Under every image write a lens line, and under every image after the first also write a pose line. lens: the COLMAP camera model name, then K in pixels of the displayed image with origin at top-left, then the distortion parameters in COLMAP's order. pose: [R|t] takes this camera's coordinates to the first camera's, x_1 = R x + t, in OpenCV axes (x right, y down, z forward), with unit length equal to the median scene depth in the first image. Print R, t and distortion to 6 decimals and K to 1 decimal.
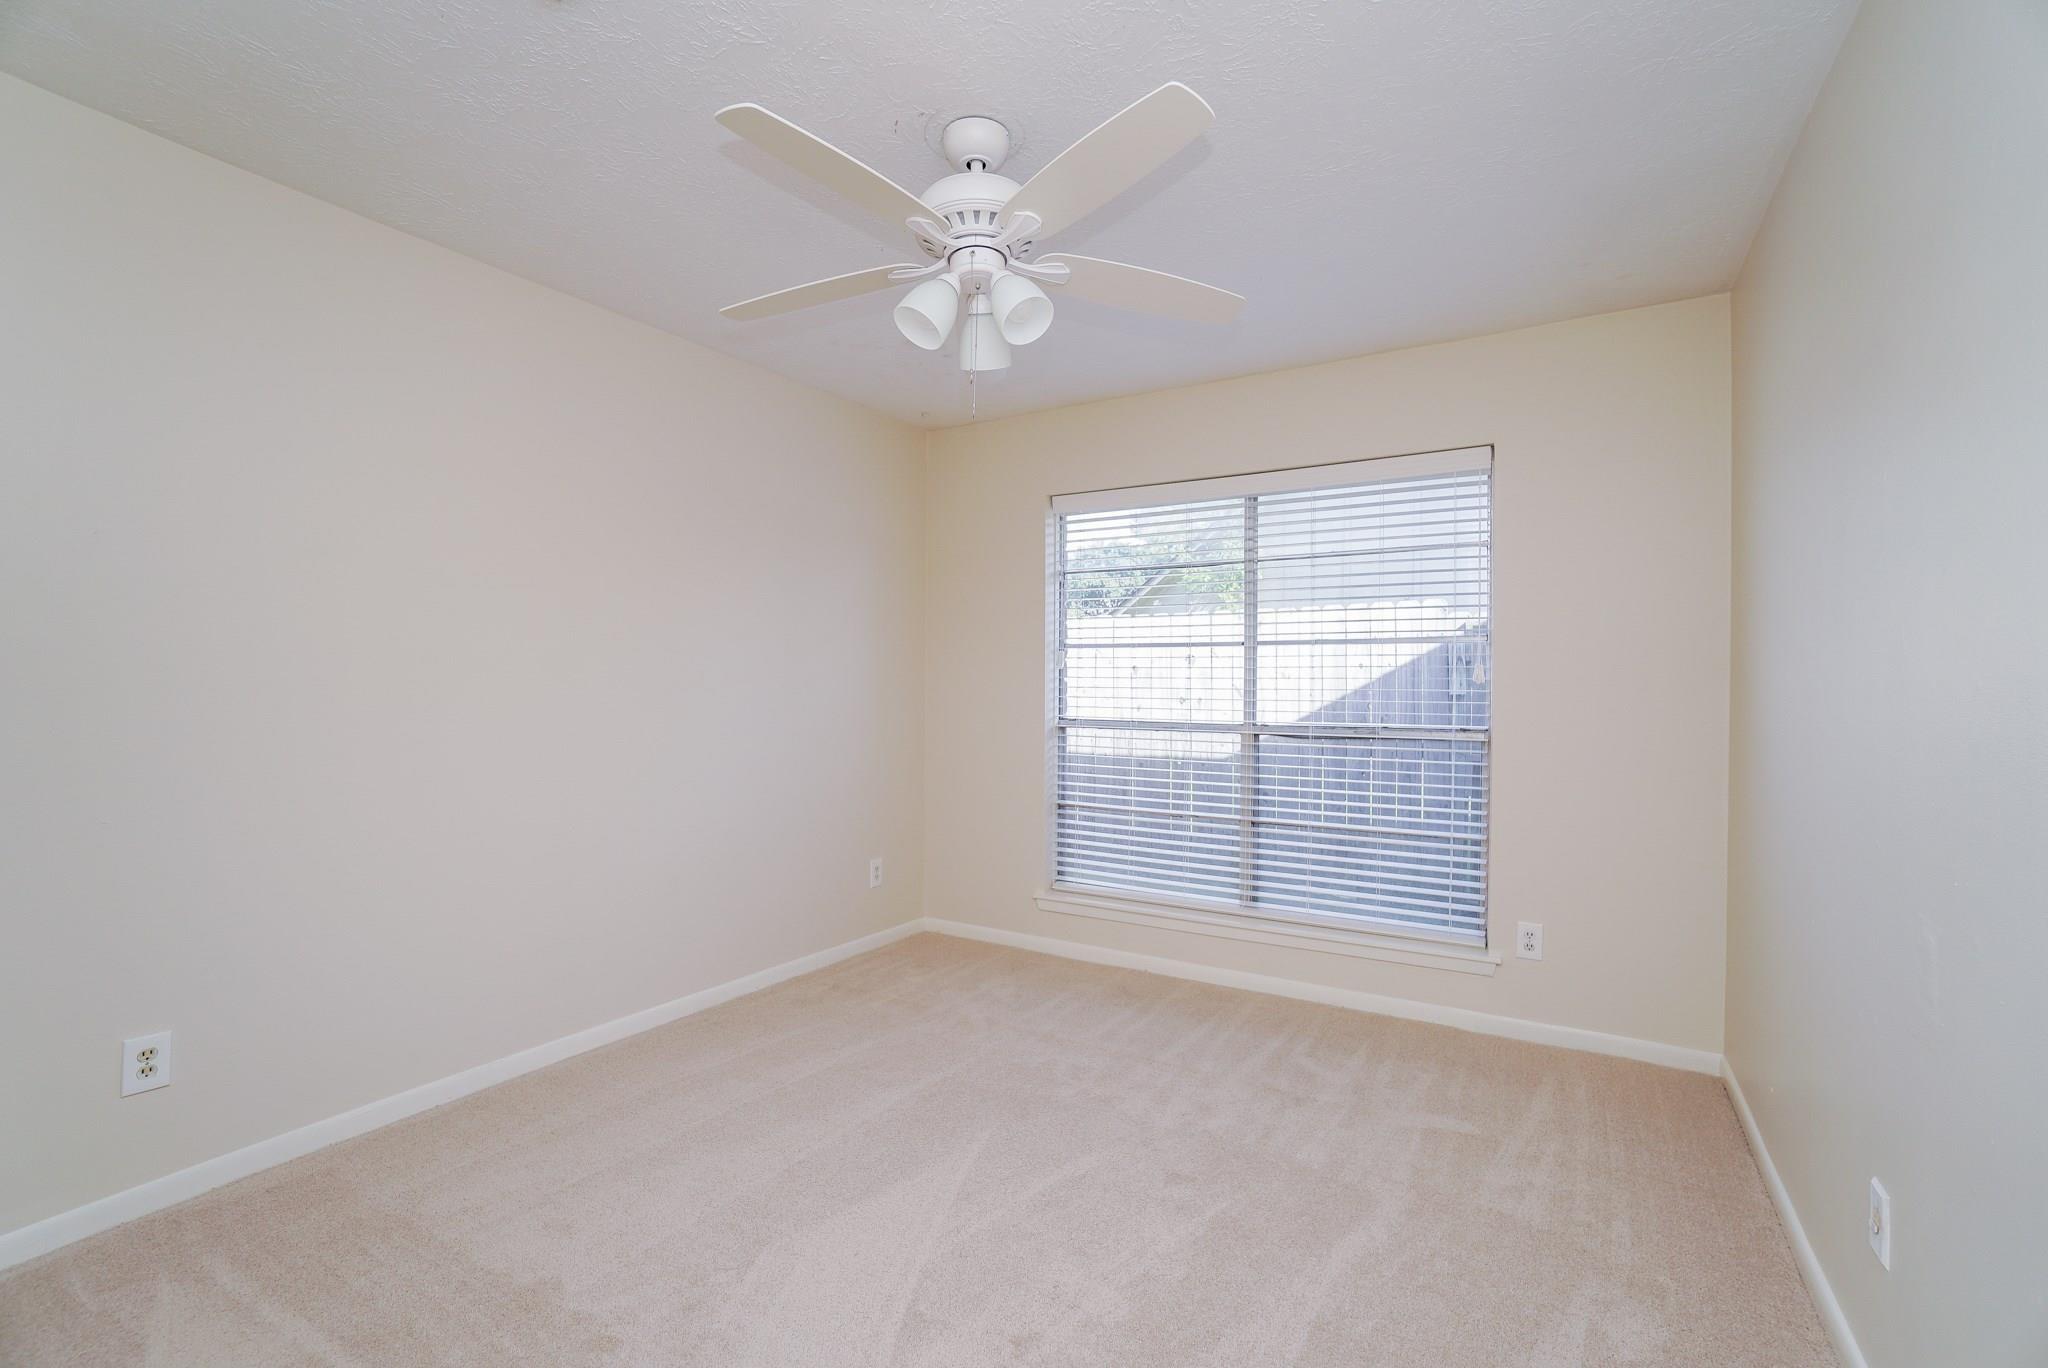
lens RADIAL K [[914.1, 0, 1033.9], [0, 914.1, 684.0], [0, 0, 1]] dist [-0.036778, 0.015514]
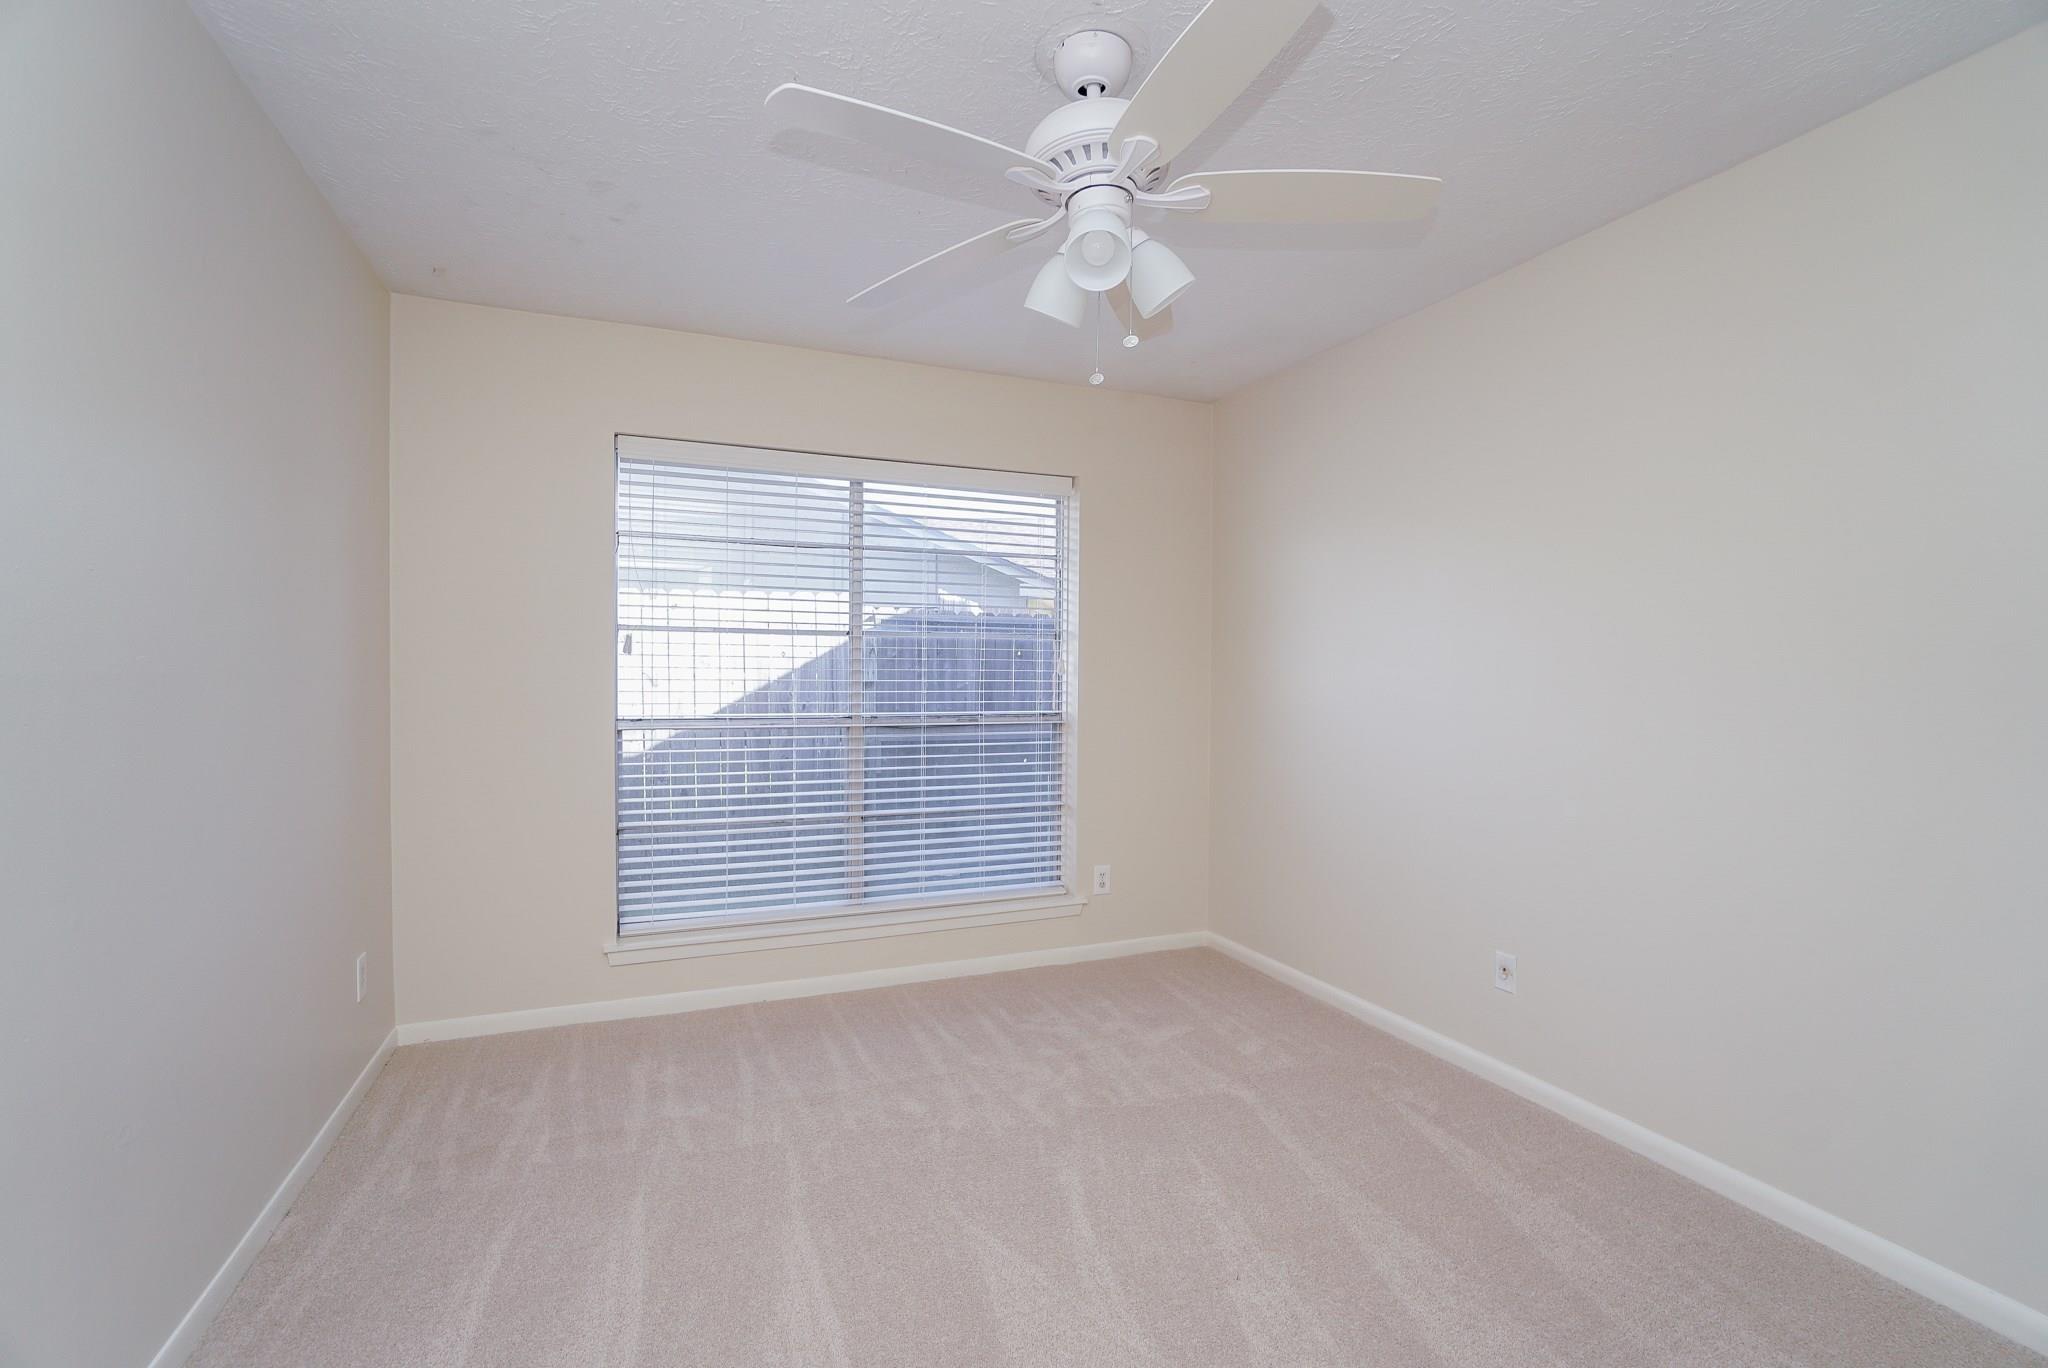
lens RADIAL K [[914.1, 0, 1032.6], [0, 914.1, 678.6], [0, 0, 1]] dist [-0.036778, 0.015514]
pose [[0.582148, -0.006024, 0.813061, -0.383721], [0.000294, 0.999974, 0.007199, -0.002669], [-0.813083, -0.003952, 0.582134, 0.247993]]
